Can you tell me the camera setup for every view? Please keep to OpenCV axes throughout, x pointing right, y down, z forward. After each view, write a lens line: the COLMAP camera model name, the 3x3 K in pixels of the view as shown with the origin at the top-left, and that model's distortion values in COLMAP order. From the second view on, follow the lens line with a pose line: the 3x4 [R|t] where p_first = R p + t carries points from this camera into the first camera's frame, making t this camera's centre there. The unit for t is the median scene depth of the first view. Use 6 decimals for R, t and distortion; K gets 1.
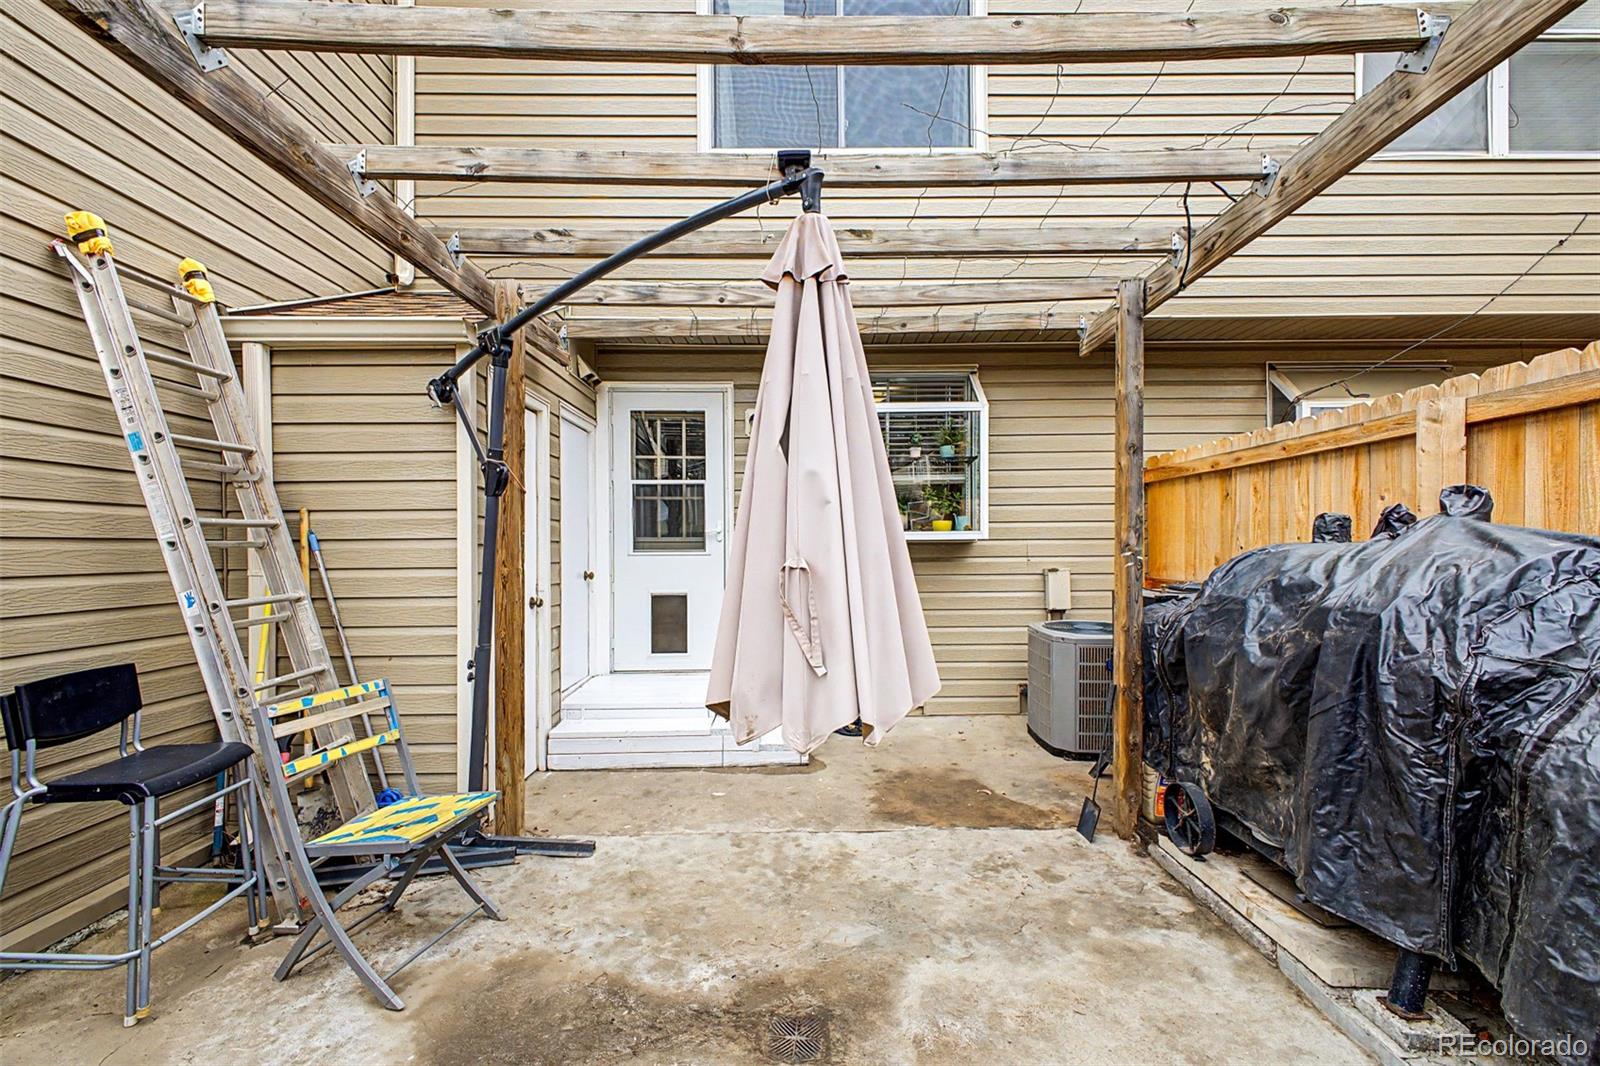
lens RADIAL K [[638.4, 0, 800.0], [0, 638.4, 533.0], [0, 0, 1]] dist [0.005425, -0.000323]
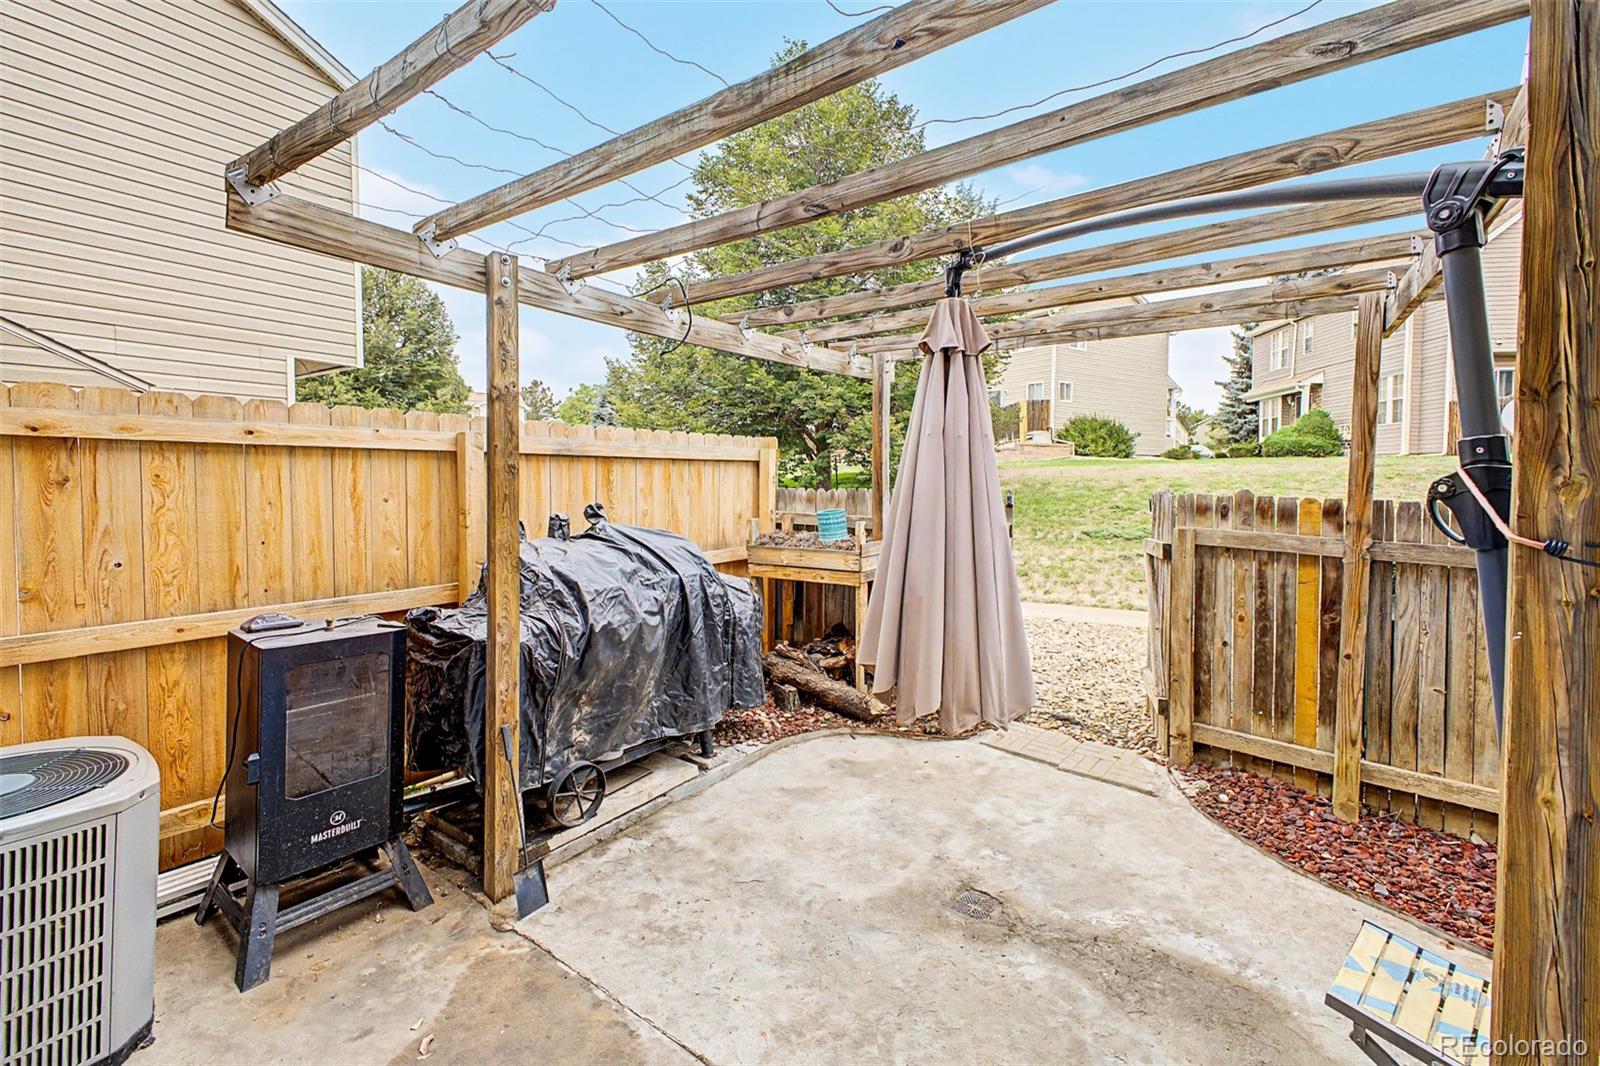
lens RADIAL K [[638.4, 0, 800.0], [0, 638.4, 533.0], [0, 0, 1]] dist [0.005425, -0.000323]
pose [[-0.798106, -0.049643, 0.600469, -0.405945], [-0.011714, 0.997690, 0.066913, -0.104672], [-0.602404, 0.046370, -0.796844, 1.850592]]
